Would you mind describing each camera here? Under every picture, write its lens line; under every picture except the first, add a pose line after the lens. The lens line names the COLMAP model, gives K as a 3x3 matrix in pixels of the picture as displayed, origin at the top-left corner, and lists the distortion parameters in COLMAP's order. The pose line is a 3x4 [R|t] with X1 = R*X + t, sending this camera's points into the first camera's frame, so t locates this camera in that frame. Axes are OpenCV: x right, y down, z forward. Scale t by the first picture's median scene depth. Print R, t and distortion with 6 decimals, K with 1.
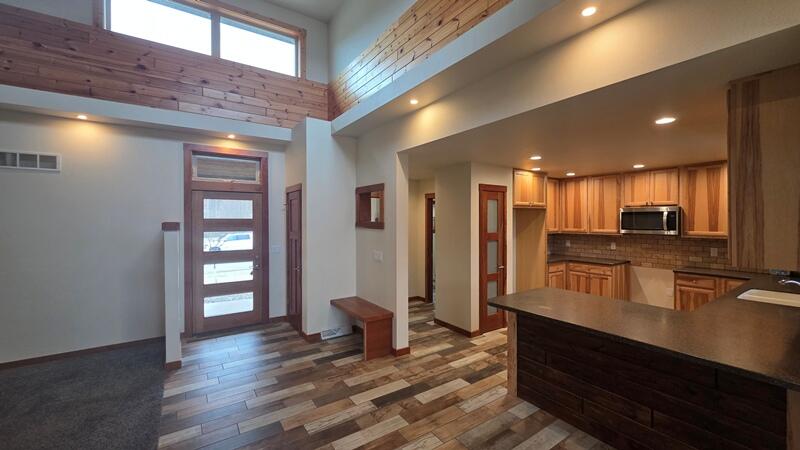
lens RADIAL K [[319.1, 0, 402.9], [0, 319.1, 220.1], [0, 0, 1]] dist [0.000084, 0.000488]
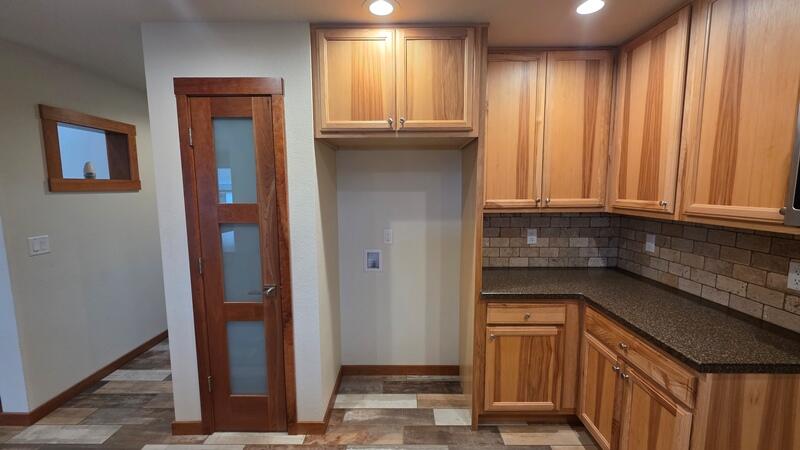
lens RADIAL K [[319.1, 0, 400.7], [0, 319.1, 223.1], [0, 0, 1]] dist [0.000084, 0.000488]
pose [[0.821243, 0.062236, -0.567174, 0.687826], [0.000044, 0.994026, 0.109139, 0.019678], [0.570578, -0.089655, 0.816335, 0.805429]]
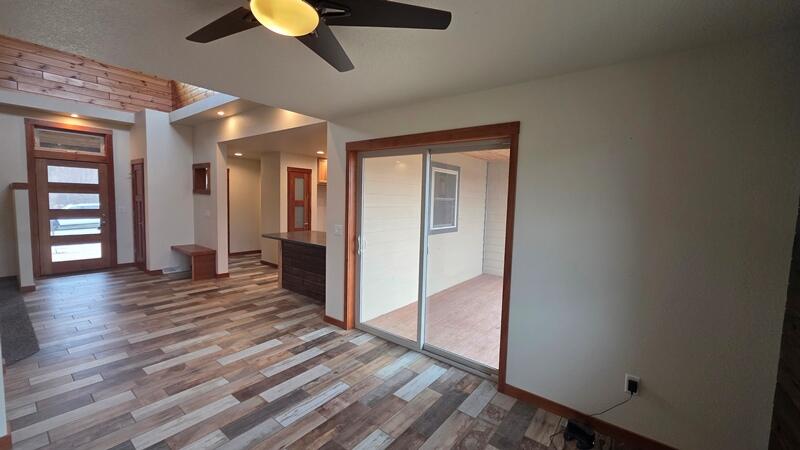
lens RADIAL K [[319.1, 0, 402.2], [0, 319.1, 221.2], [0, 0, 1]] dist [0.000084, 0.000488]
pose [[0.952321, 0.008709, 0.304973, 0.290332], [-0.030713, 0.997251, 0.067428, 0.020954], [-0.303548, -0.073579, 0.949971, -0.575582]]
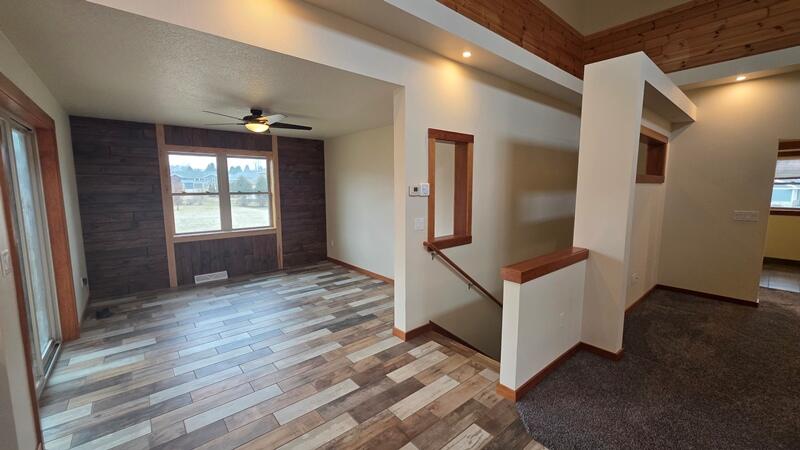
lens RADIAL K [[319.1, 0, 400.4], [0, 319.1, 221.9], [0, 0, 1]] dist [0.000084, 0.000488]
pose [[-0.995029, 0.014198, -0.098571, -0.011292], [0.002734, 0.993307, 0.115475, 0.021696], [0.099550, 0.114632, -0.988407, 0.630599]]
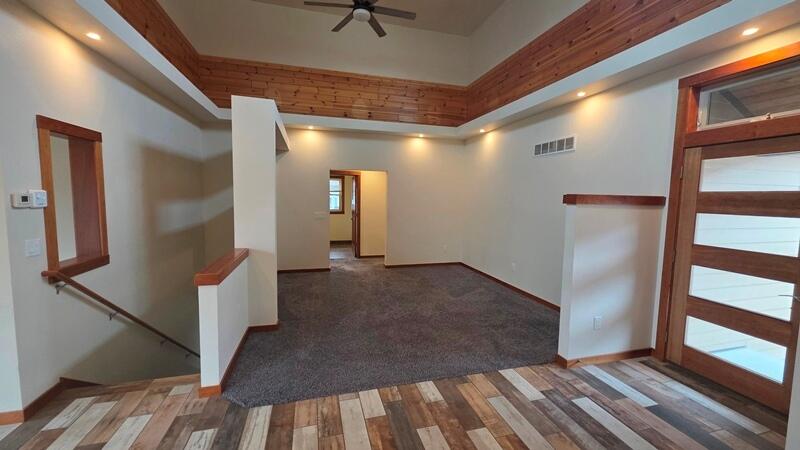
lens RADIAL K [[319.1, 0, 403.6], [0, 319.1, 220.6], [0, 0, 1]] dist [0.000084, 0.000488]
pose [[-0.319428, 0.068324, -0.945144, 0.151568], [-0.021261, 0.996630, 0.079231, 0.014366], [0.947372, 0.045403, -0.316899, 0.641906]]
